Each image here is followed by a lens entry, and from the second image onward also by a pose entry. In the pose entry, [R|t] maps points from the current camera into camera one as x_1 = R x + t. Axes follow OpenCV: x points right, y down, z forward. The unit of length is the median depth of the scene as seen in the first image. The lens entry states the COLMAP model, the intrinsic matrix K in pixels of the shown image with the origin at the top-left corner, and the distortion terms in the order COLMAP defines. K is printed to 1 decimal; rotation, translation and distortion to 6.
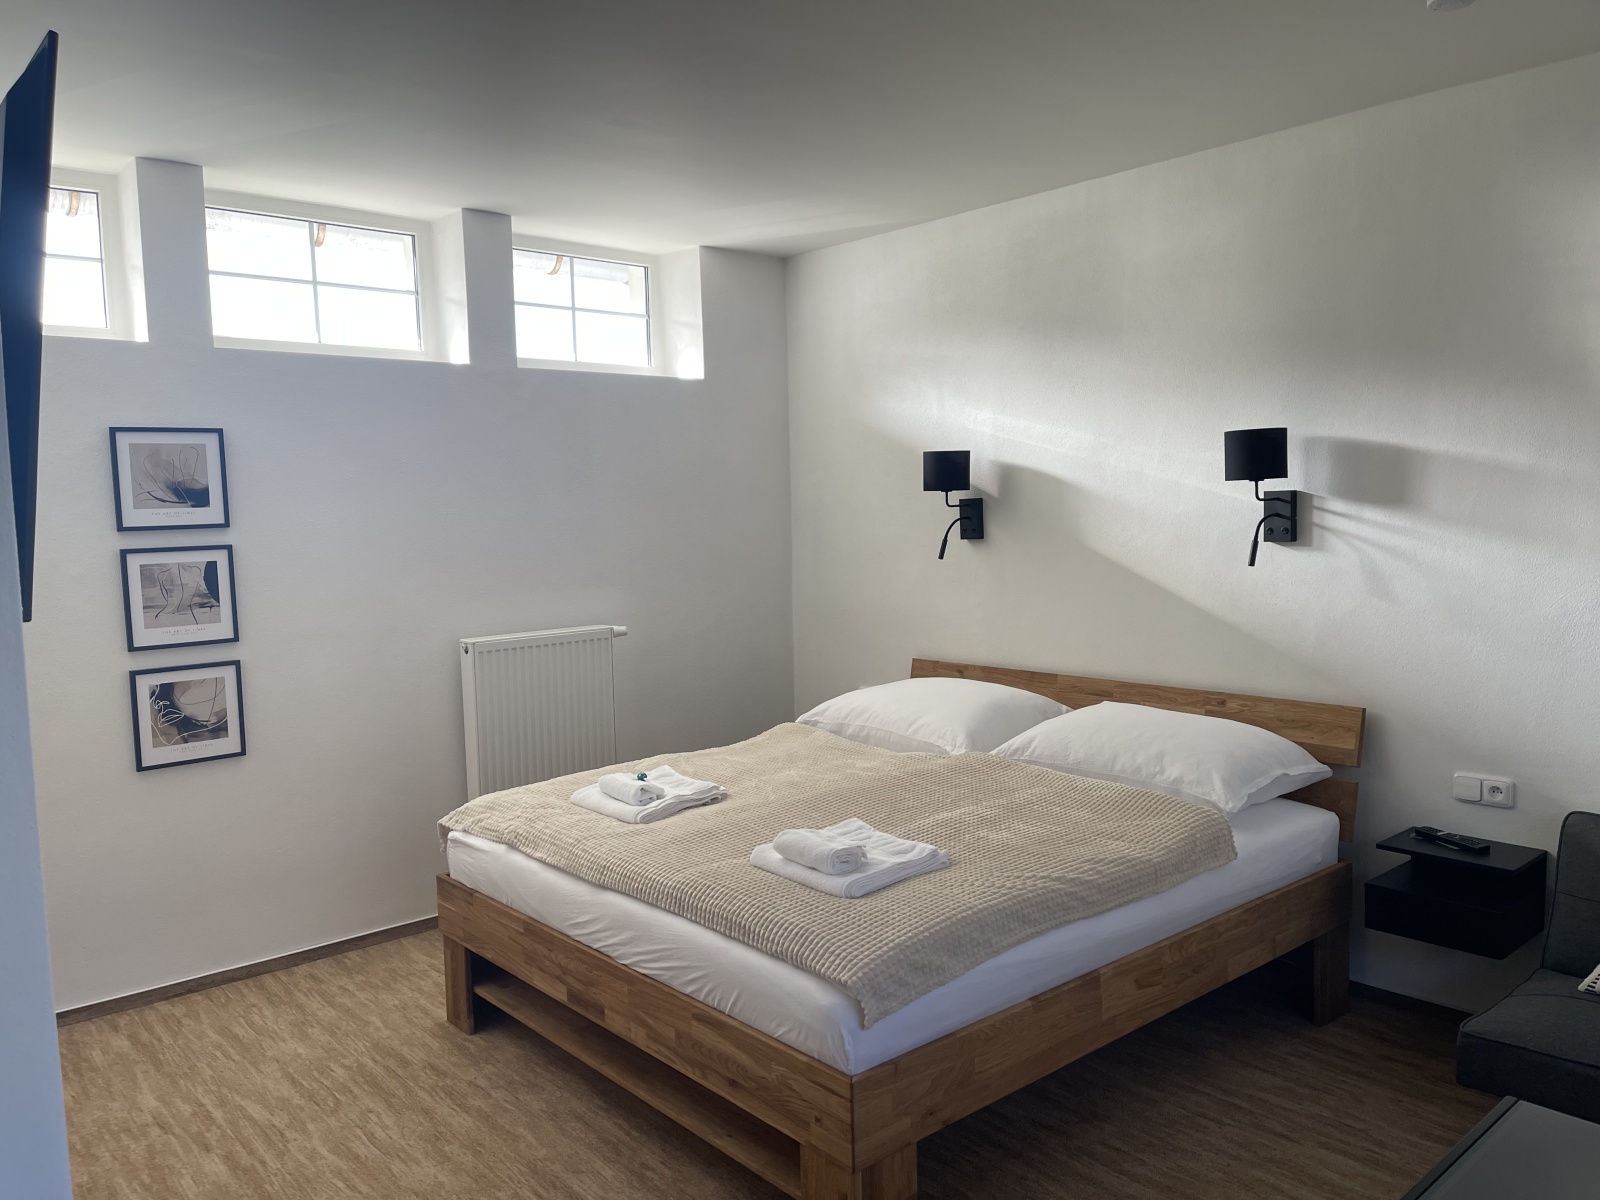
lens RADIAL K [[1193.8, 0, 800.0], [0, 1193.8, 600.0], [0, 0, 1]] dist [-0.003976, -0.004432]
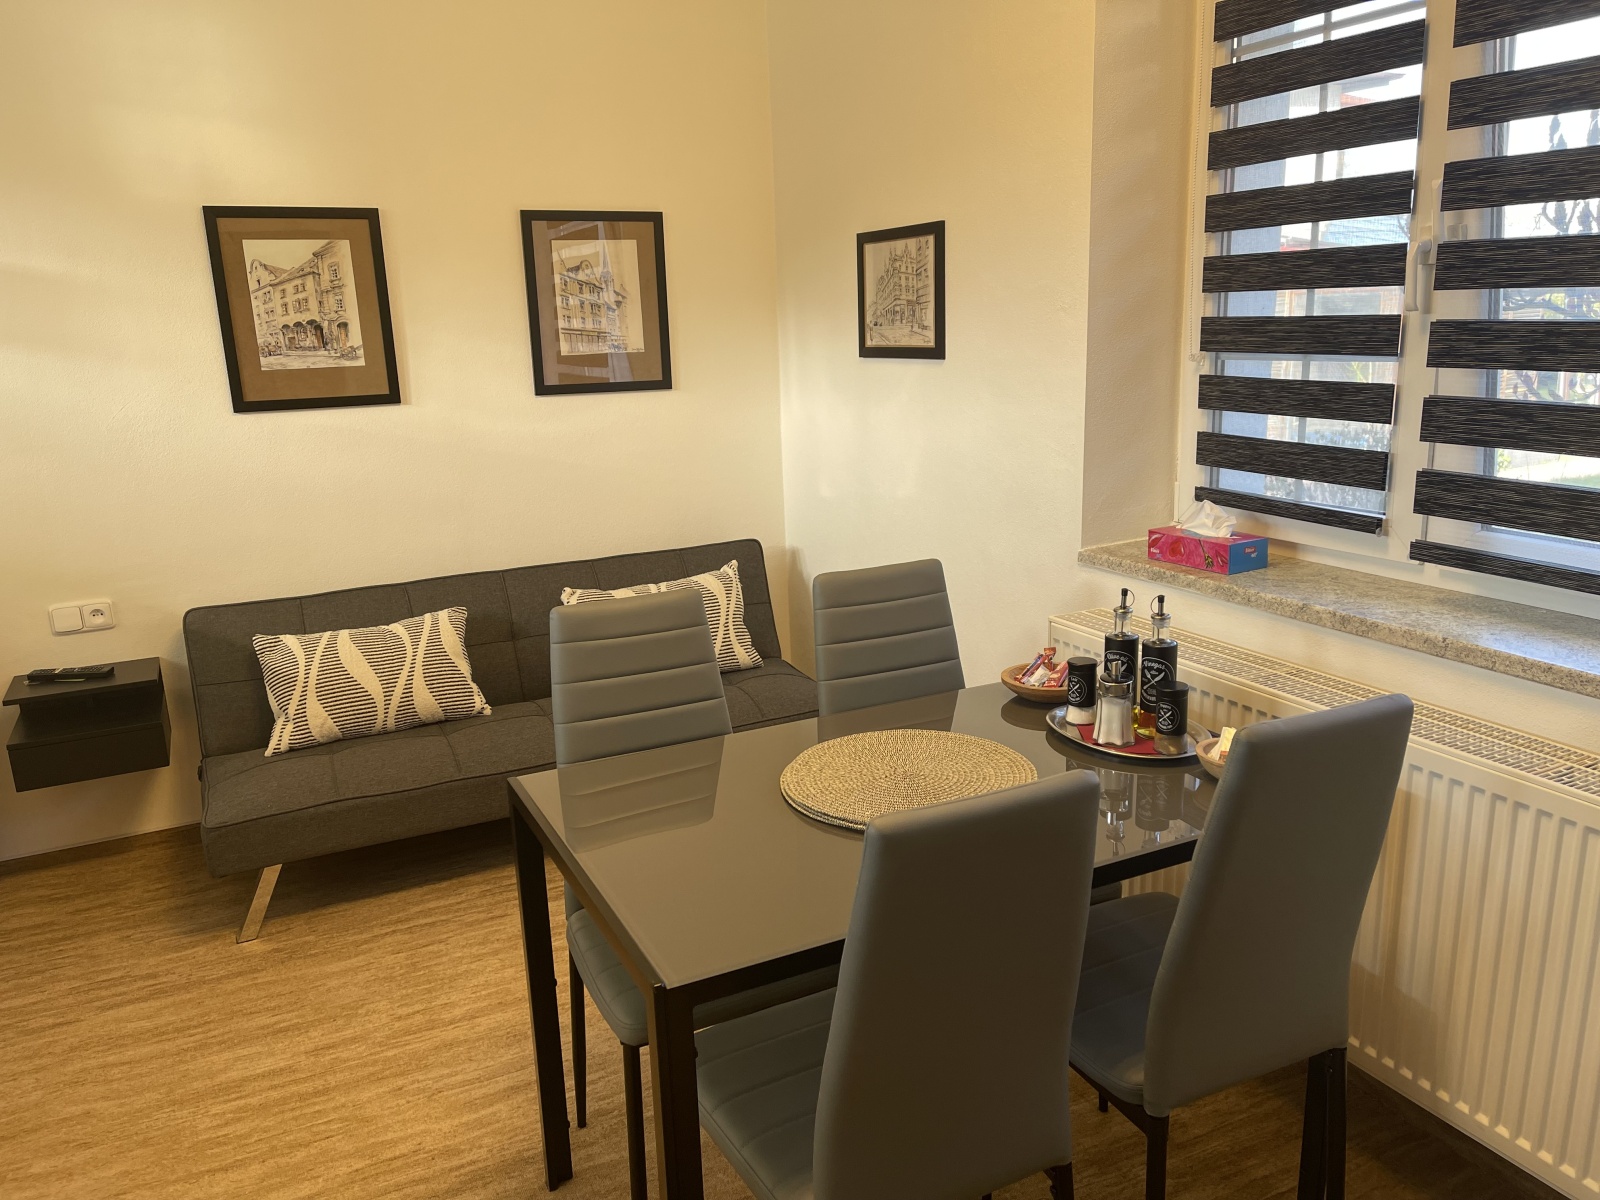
lens RADIAL K [[1193.8, 0, 800.0], [0, 1193.8, 600.0], [0, 0, 1]] dist [-0.003976, -0.004432]
pose [[0.266458, -0.208938, 0.940928, -0.218184], [0.098702, 0.977005, 0.188997, 0.024835], [-0.958779, 0.042512, 0.280953, 0.201939]]
